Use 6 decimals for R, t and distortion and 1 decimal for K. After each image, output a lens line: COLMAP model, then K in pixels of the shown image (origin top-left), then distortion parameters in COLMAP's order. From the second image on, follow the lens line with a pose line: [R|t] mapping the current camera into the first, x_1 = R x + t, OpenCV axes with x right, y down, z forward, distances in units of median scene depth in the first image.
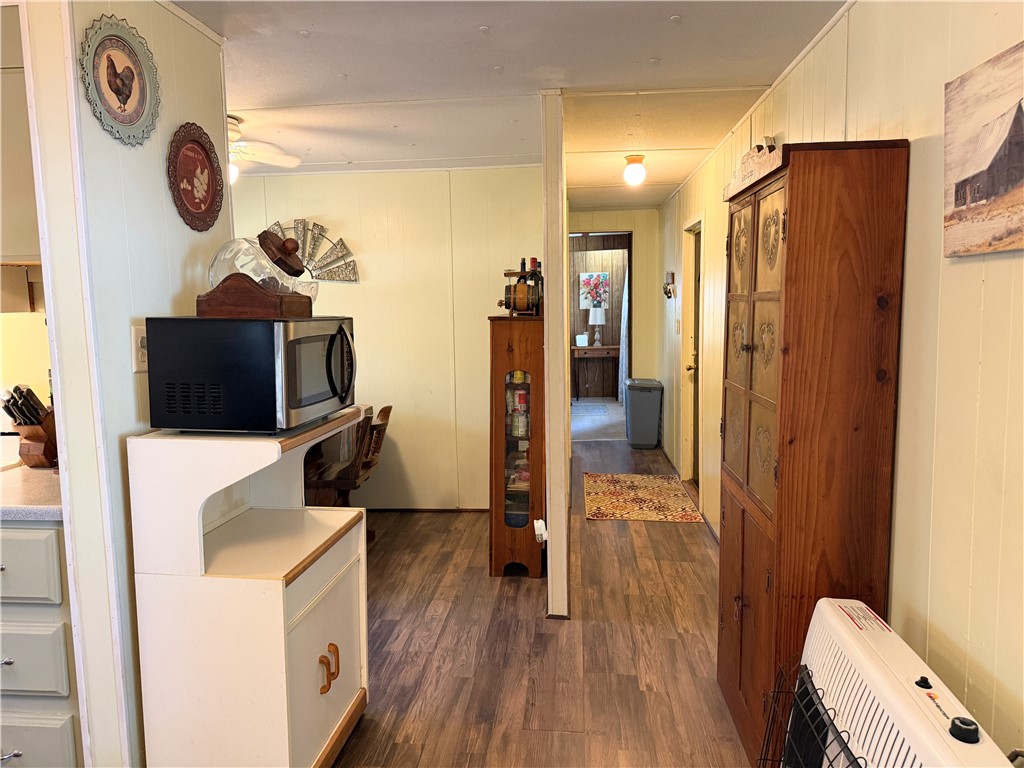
lens RADIAL K [[727.0, 0, 508.0], [0, 727.0, 381.4], [0, 0, 1]] dist [0.019635, -0.022142]
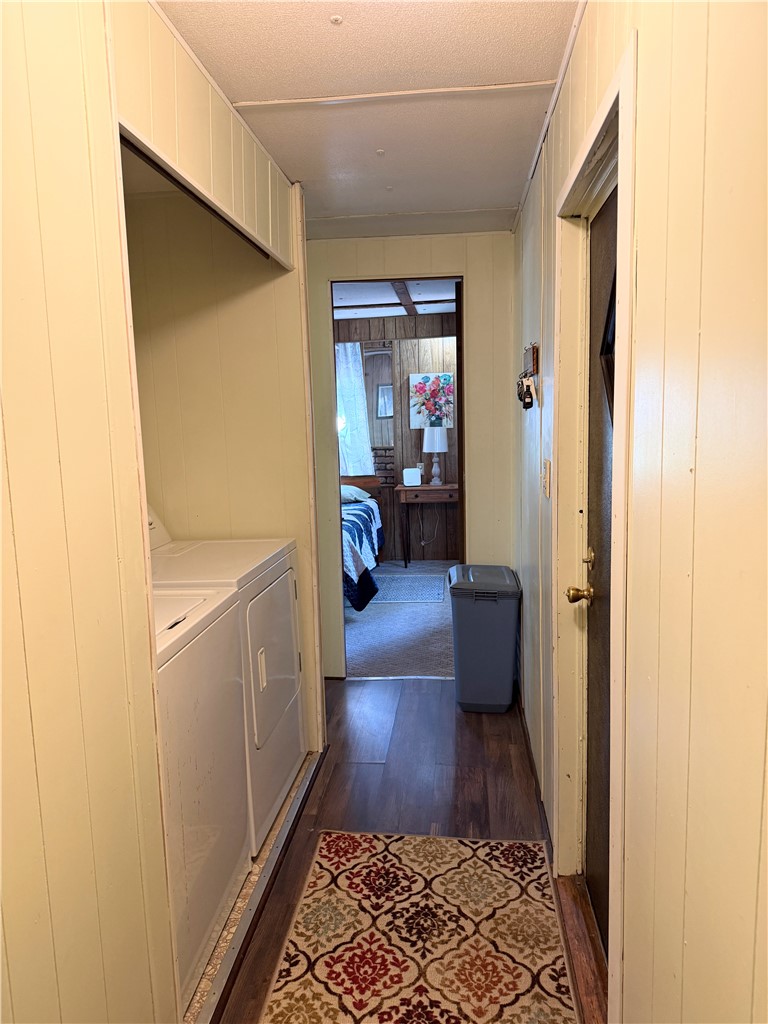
lens RADIAL K [[727.0, 0, 384.1], [0, 727.0, 515.8], [0, 0, 1]] dist [0.019635, -0.022142]
pose [[0.999871, -0.007269, -0.014308, 0.085097], [0.007615, 0.999676, 0.024291, -0.036945], [0.014127, -0.024396, 0.999603, 0.339667]]
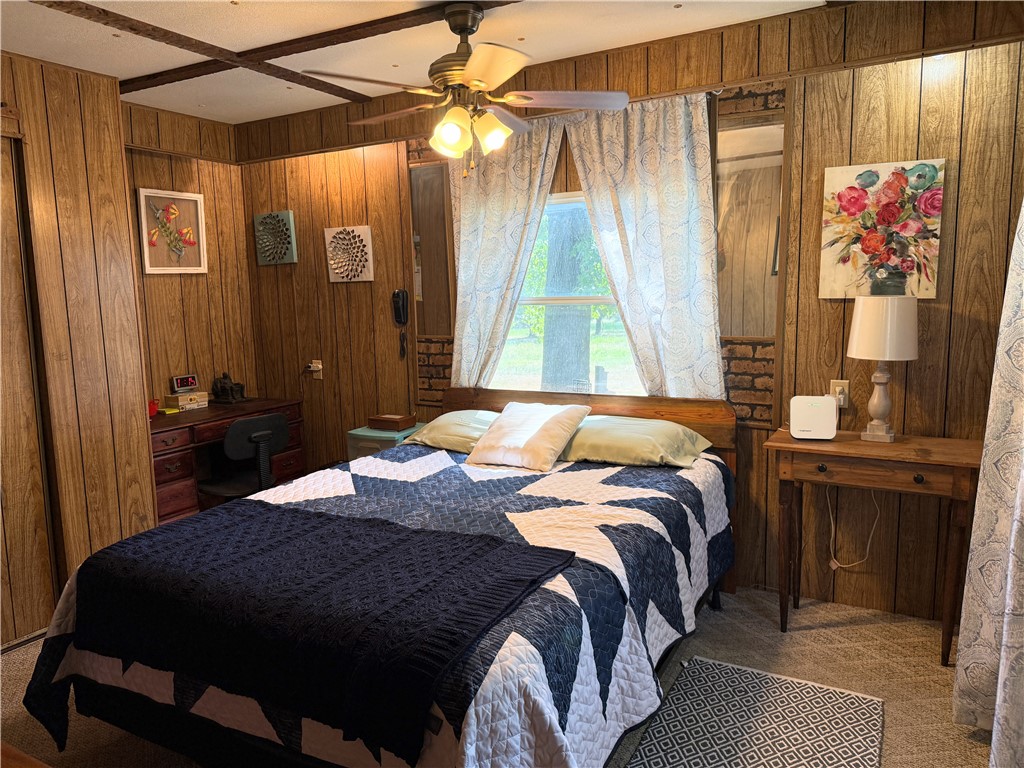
lens RADIAL K [[727.0, 0, 509.1], [0, 727.0, 373.0], [0, 0, 1]] dist [0.019635, -0.022142]
pose [[0.911379, 0.056158, -0.407720, 0.107769], [-0.047676, 0.998383, 0.030943, -0.074579], [0.408799, -0.008763, 0.912583, 0.702690]]
